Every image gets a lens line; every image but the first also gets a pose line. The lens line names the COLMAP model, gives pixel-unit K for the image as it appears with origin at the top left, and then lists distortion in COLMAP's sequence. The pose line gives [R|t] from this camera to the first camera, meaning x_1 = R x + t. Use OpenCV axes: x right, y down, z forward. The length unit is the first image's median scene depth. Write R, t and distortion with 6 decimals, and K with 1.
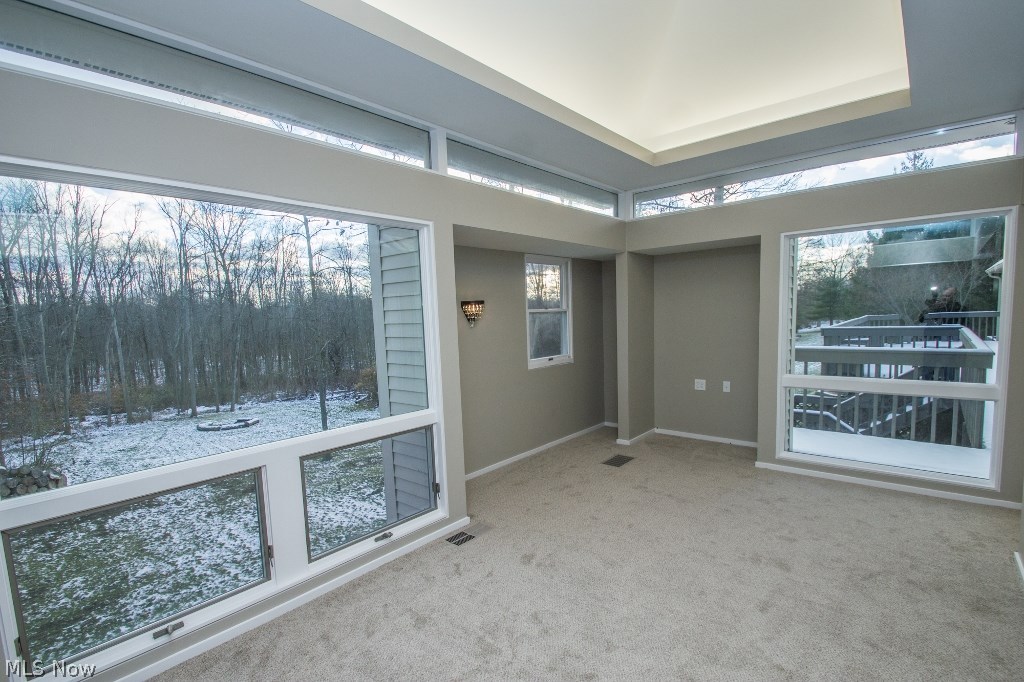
lens RADIAL K [[477.3, 0, 517.6], [0, 477.3, 360.5], [0, 0, 1]] dist [0.001143, -0.000289]
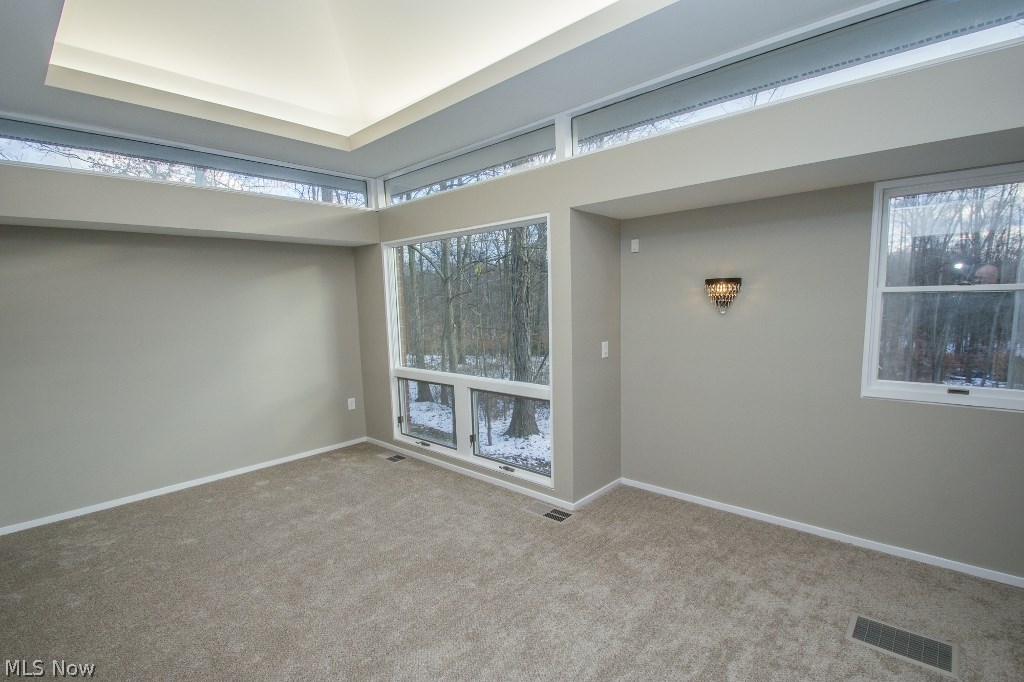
lens RADIAL K [[477.3, 0, 517.6], [0, 477.3, 360.5], [0, 0, 1]] dist [0.001143, -0.000289]
pose [[-0.026679, 0.159192, -0.986887, 0.654079], [-0.072155, 0.984357, 0.160735, -0.093526], [0.997037, 0.075497, -0.014775, 0.688914]]
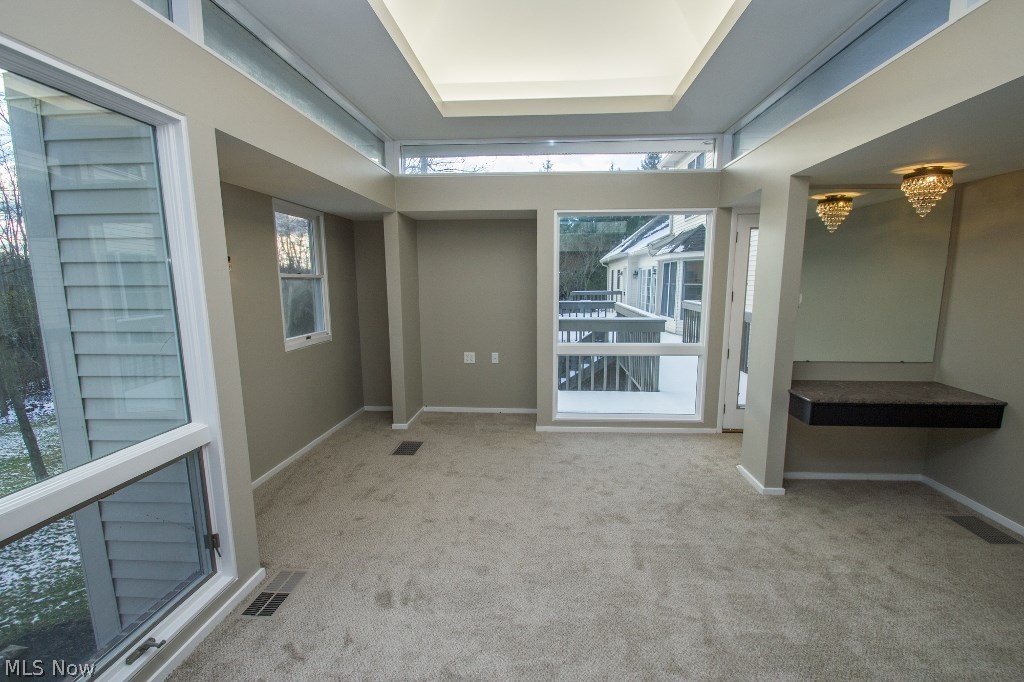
lens RADIAL K [[477.3, 0, 517.6], [0, 477.3, 360.5], [0, 0, 1]] dist [0.001143, -0.000289]
pose [[0.797973, -0.066962, 0.598961, -0.160098], [0.034389, 0.997248, 0.065674, -0.005757], [-0.601711, -0.031808, 0.798080, 0.180593]]
